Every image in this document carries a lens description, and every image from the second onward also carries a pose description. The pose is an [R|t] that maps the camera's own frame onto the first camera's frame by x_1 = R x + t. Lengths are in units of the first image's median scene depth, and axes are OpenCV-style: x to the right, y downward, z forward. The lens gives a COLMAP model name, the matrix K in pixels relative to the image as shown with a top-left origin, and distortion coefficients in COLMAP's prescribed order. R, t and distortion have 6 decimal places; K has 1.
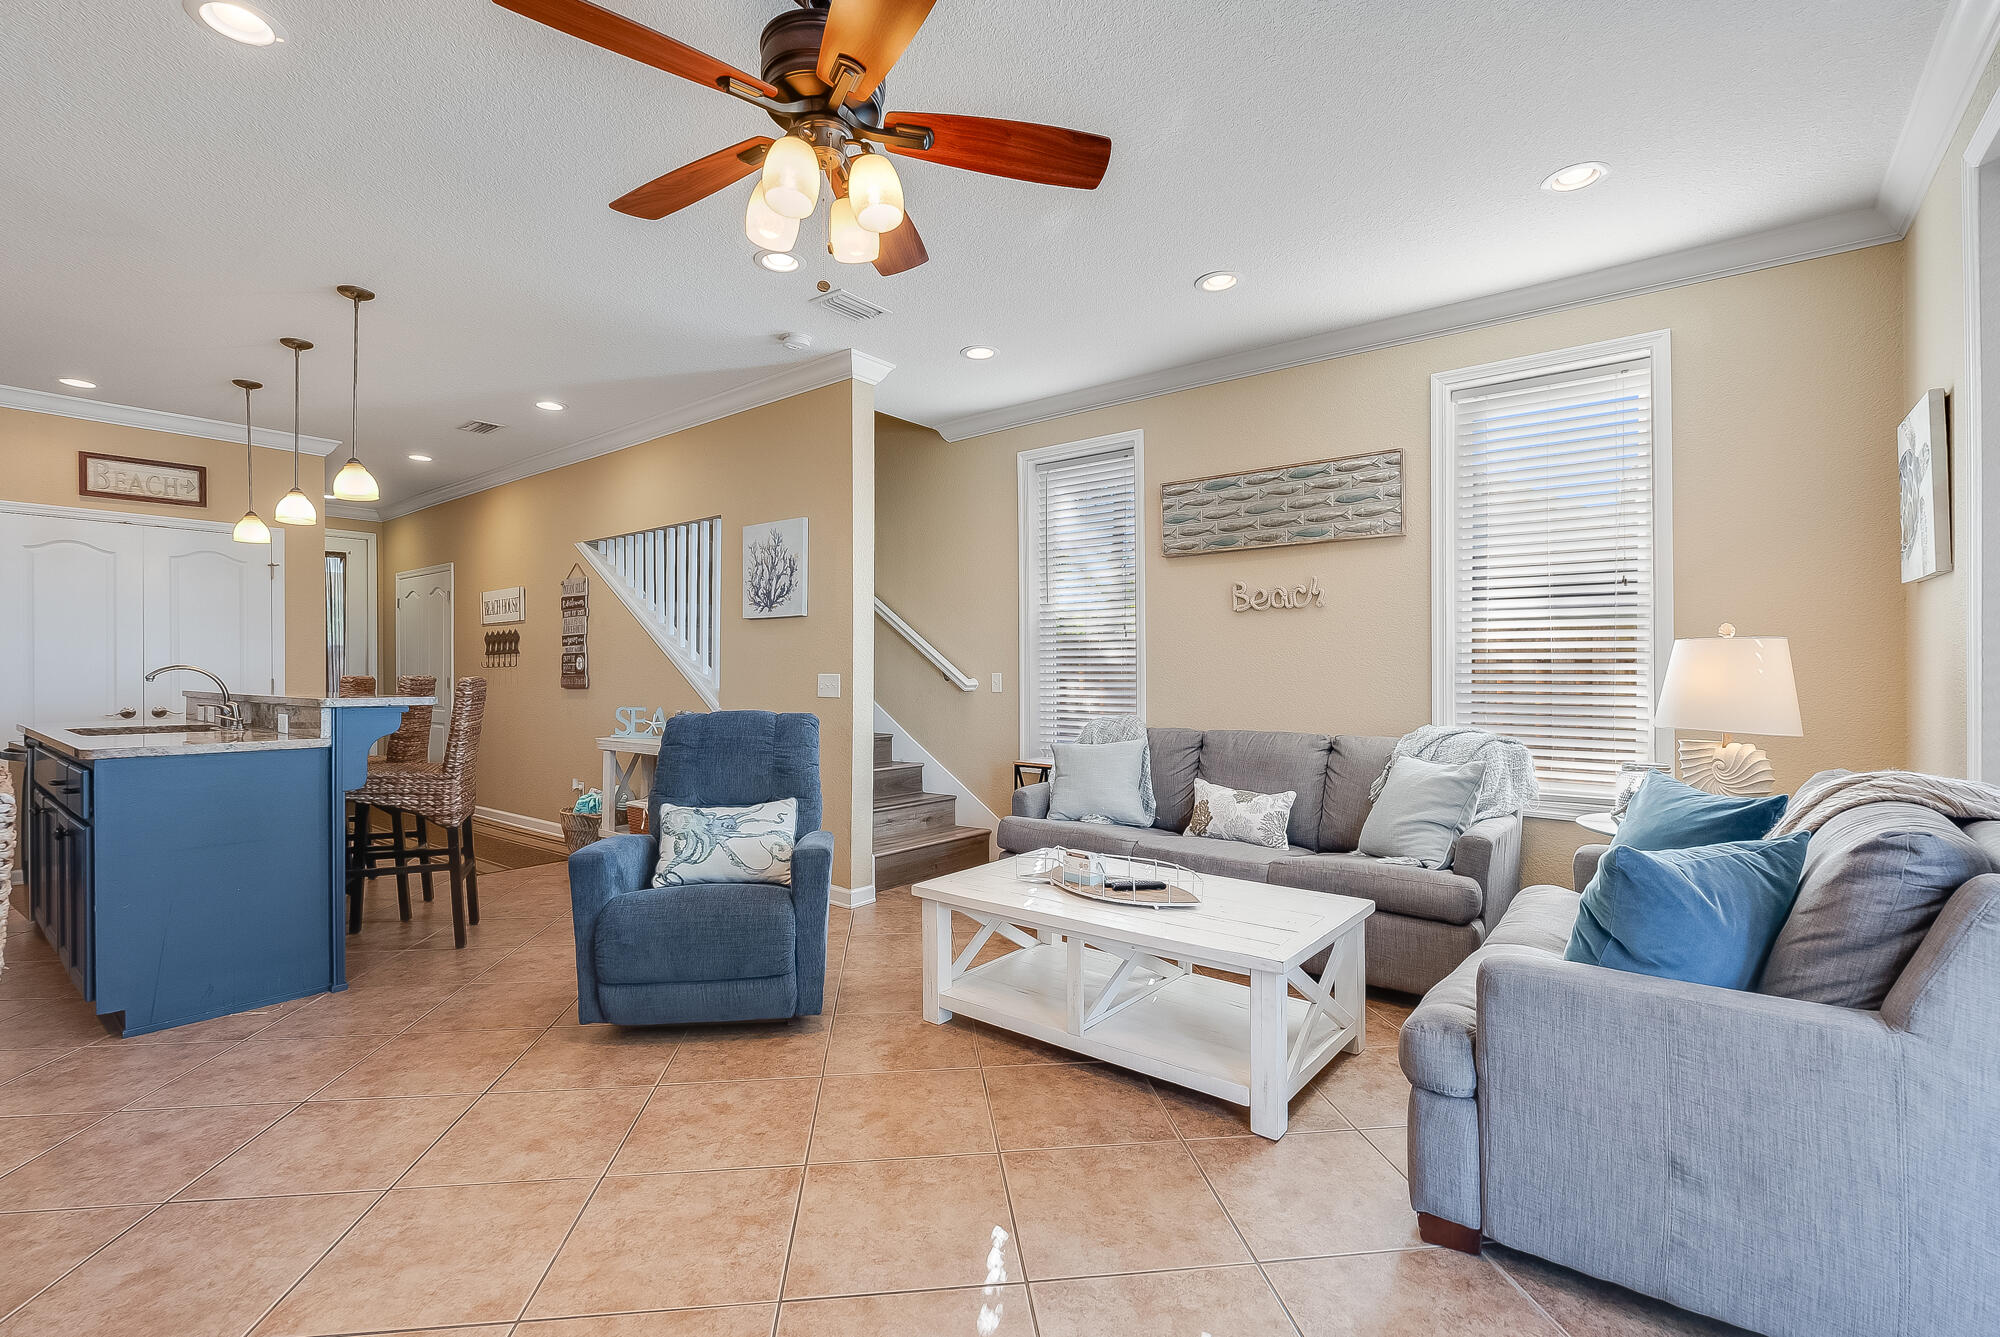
lens RADIAL K [[897.9, 0, 1000.8], [0, 897.9, 666.5], [0, 0, 1]] dist [0.000490, 0.000100]
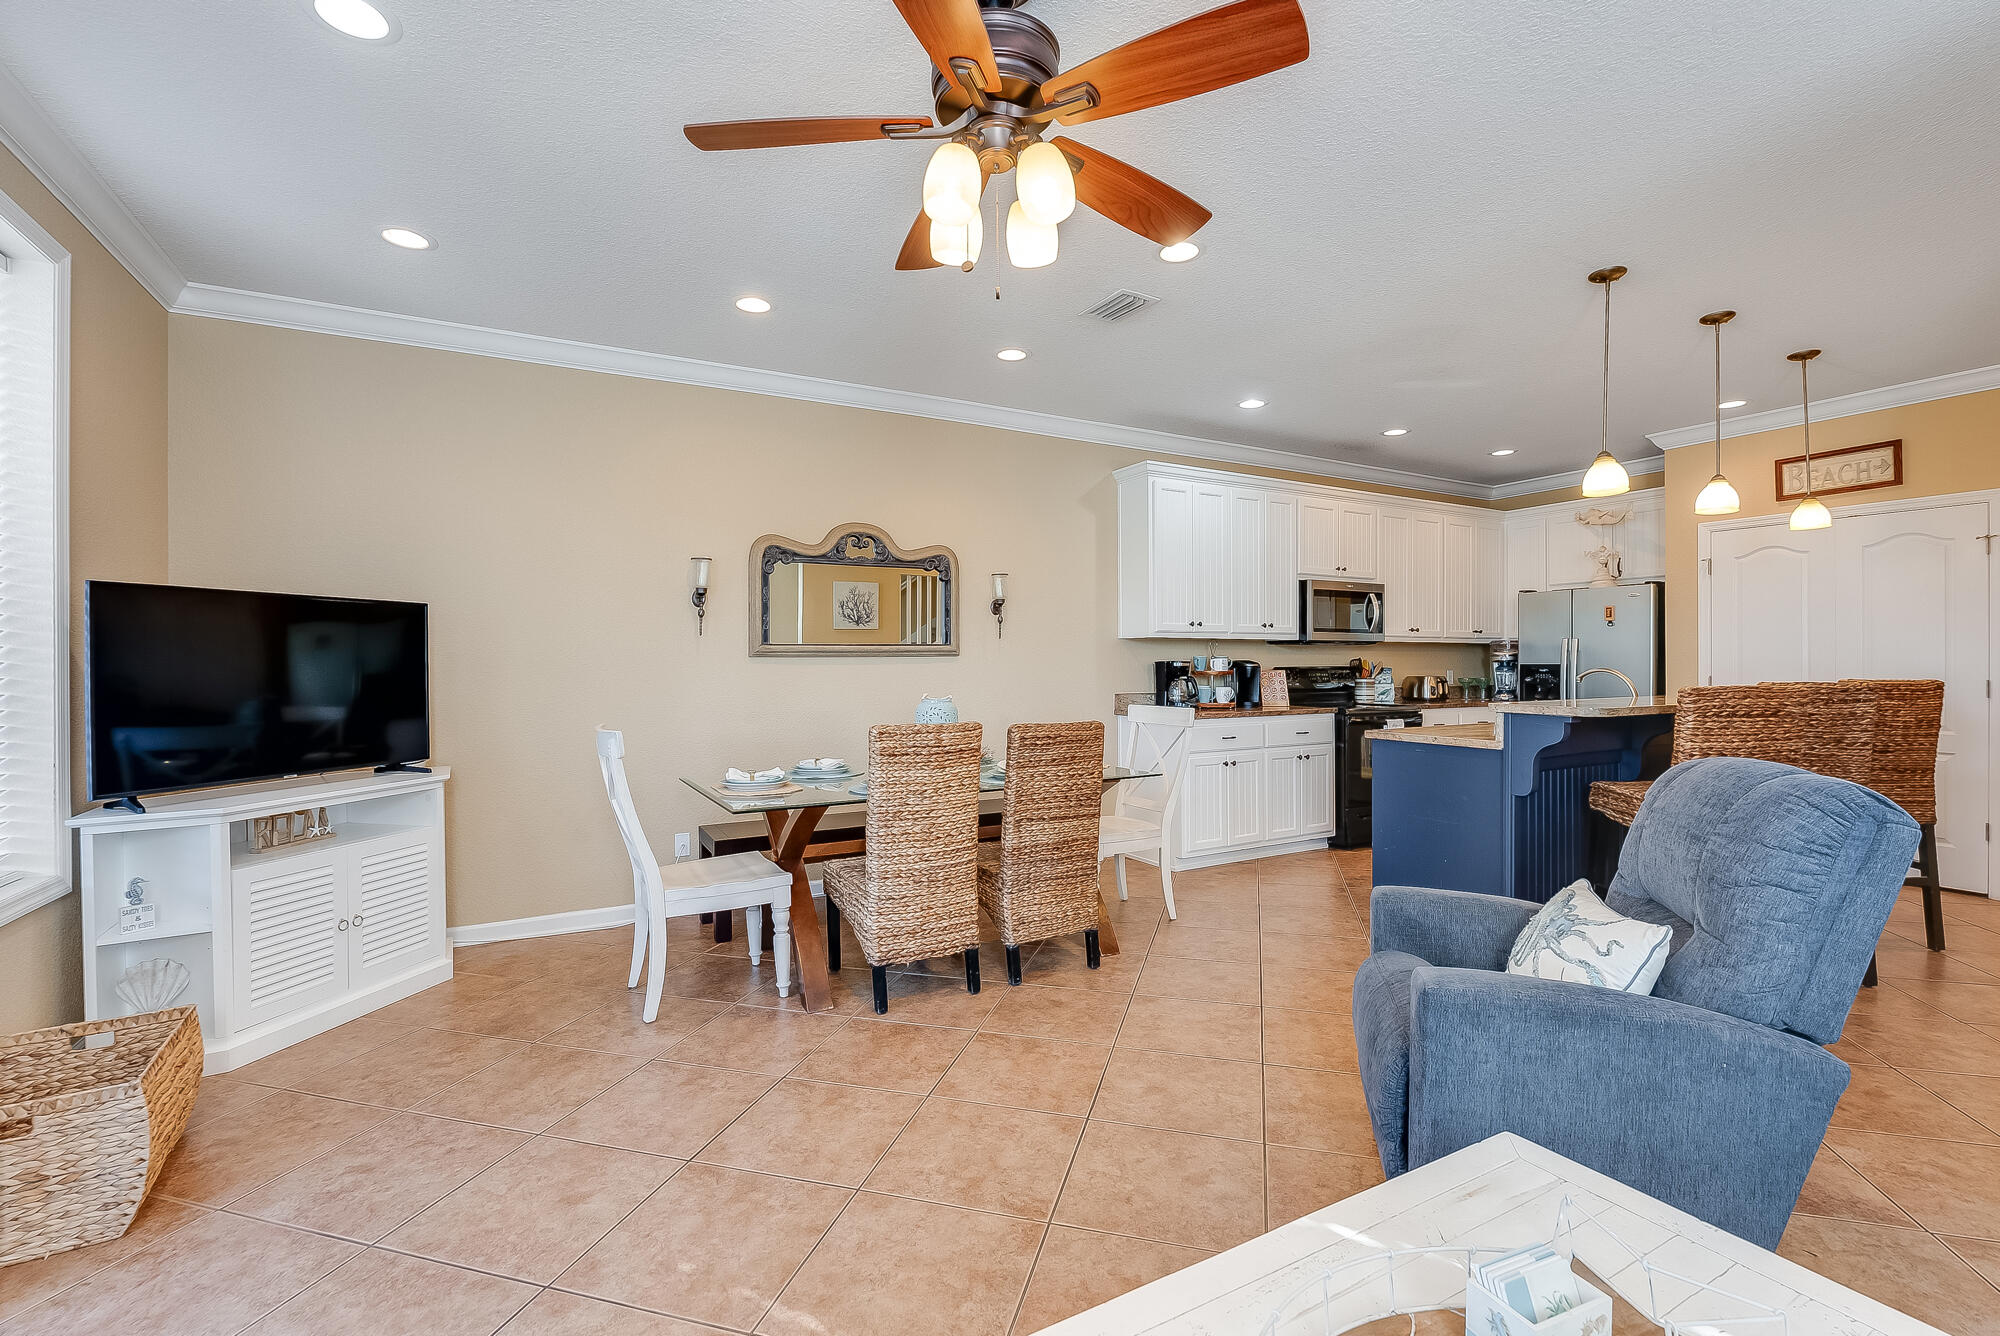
lens RADIAL K [[887.5, 0, 993.2], [0, 887.5, 666.2], [0, 0, 1]] dist [-0.012545, 0.000970]
pose [[-0.377339, 0.004516, -0.926064, 0.445438], [0.009297, 0.999956, 0.001088, -0.014673], [0.926029, -0.008200, -0.377364, 0.889011]]
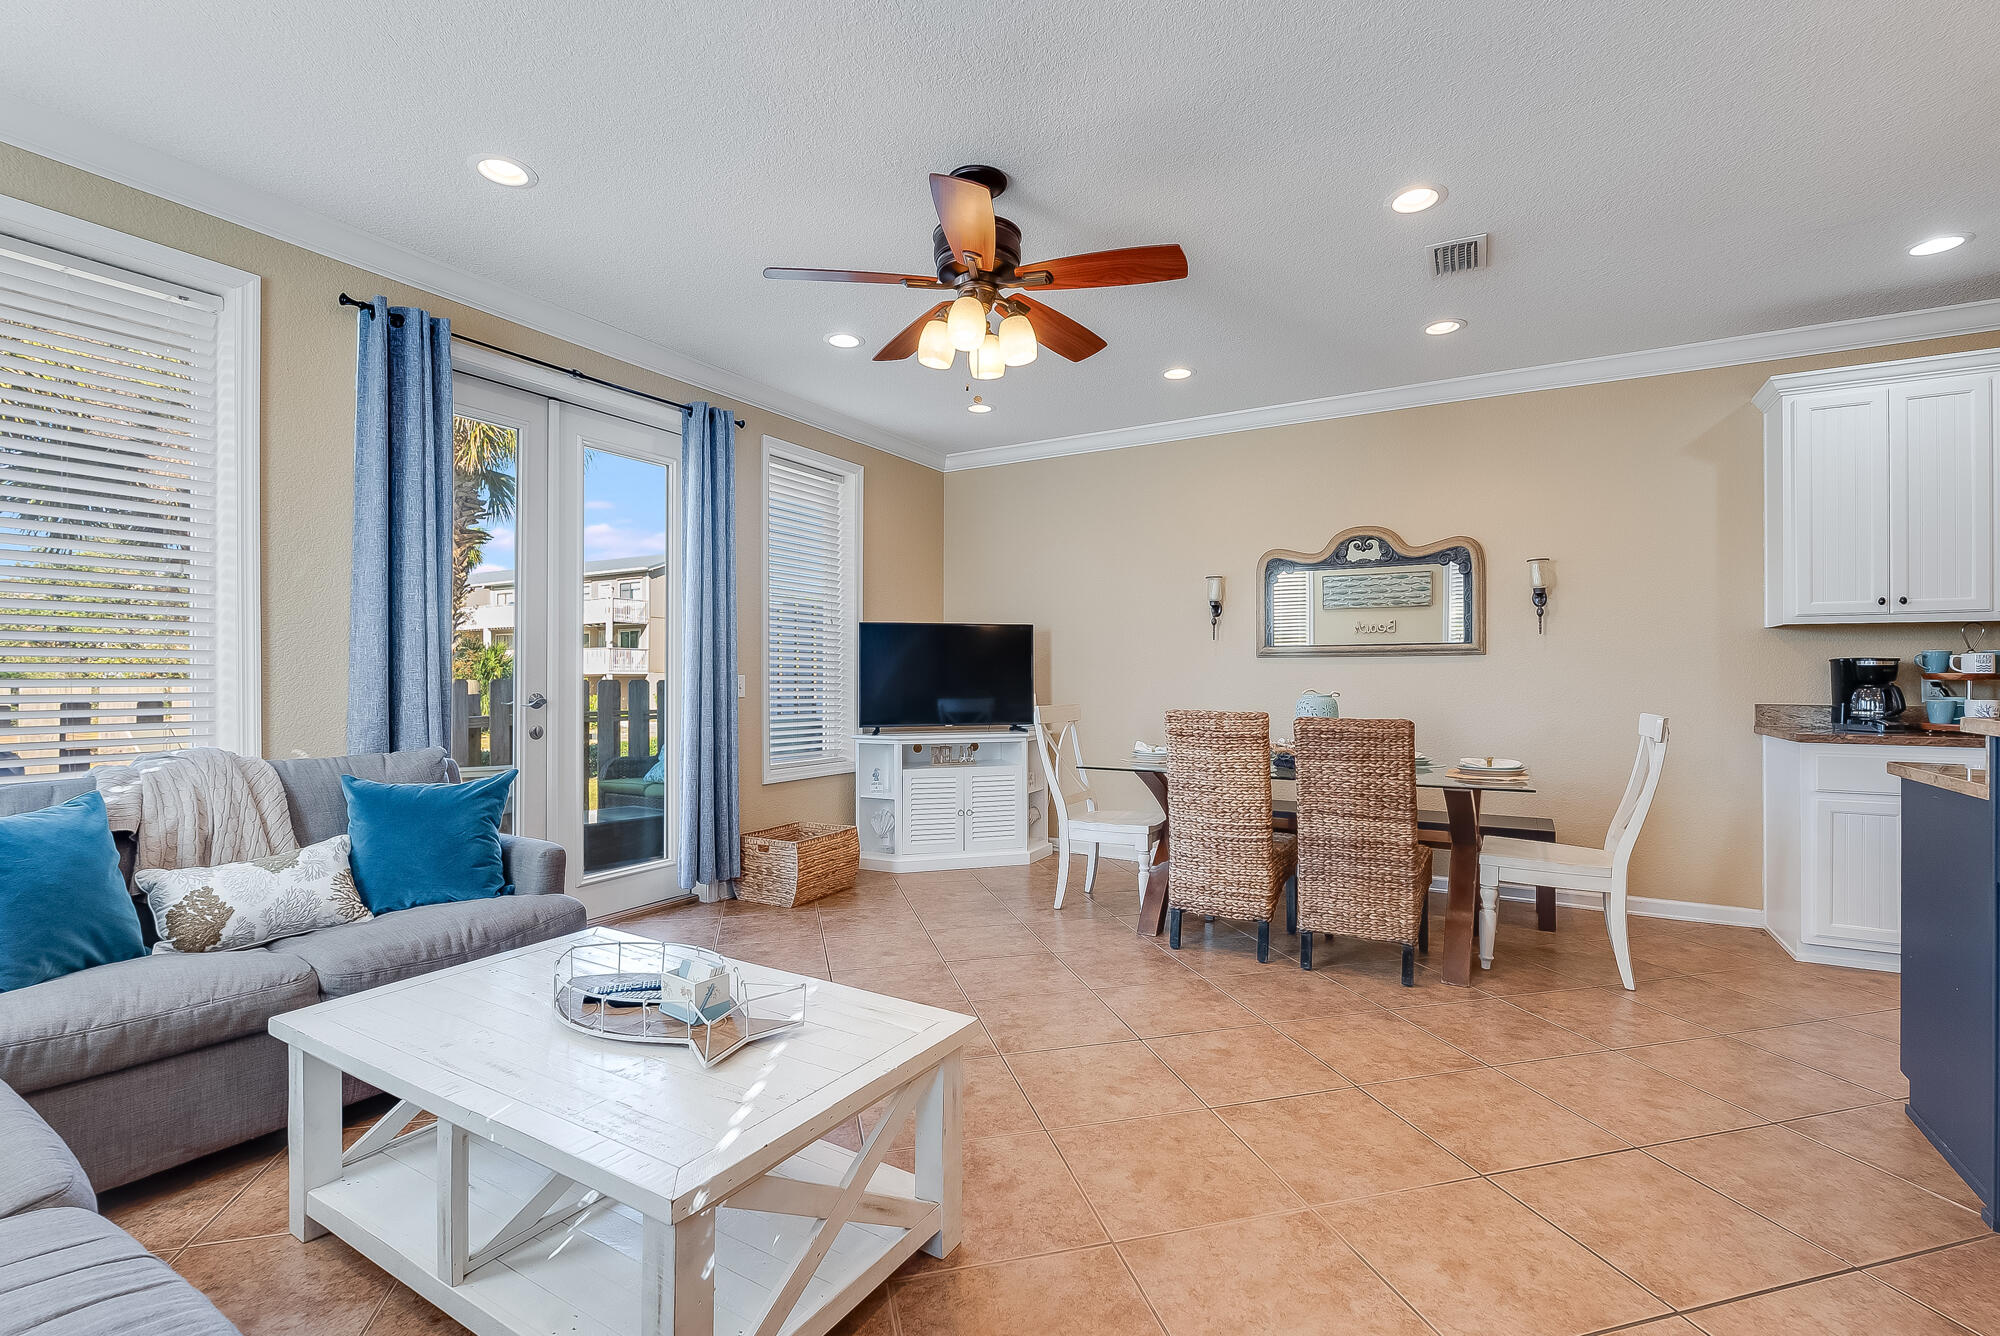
lens RADIAL K [[887.5, 0, 1004.0], [0, 887.5, 678.2], [0, 0, 1]] dist [-0.012545, 0.000970]
pose [[-0.990038, -0.000285, -0.140798, -0.028869], [-0.000065, 0.999999, -0.001570, 0.009656], [0.140798, -0.001545, -0.990037, 1.556661]]
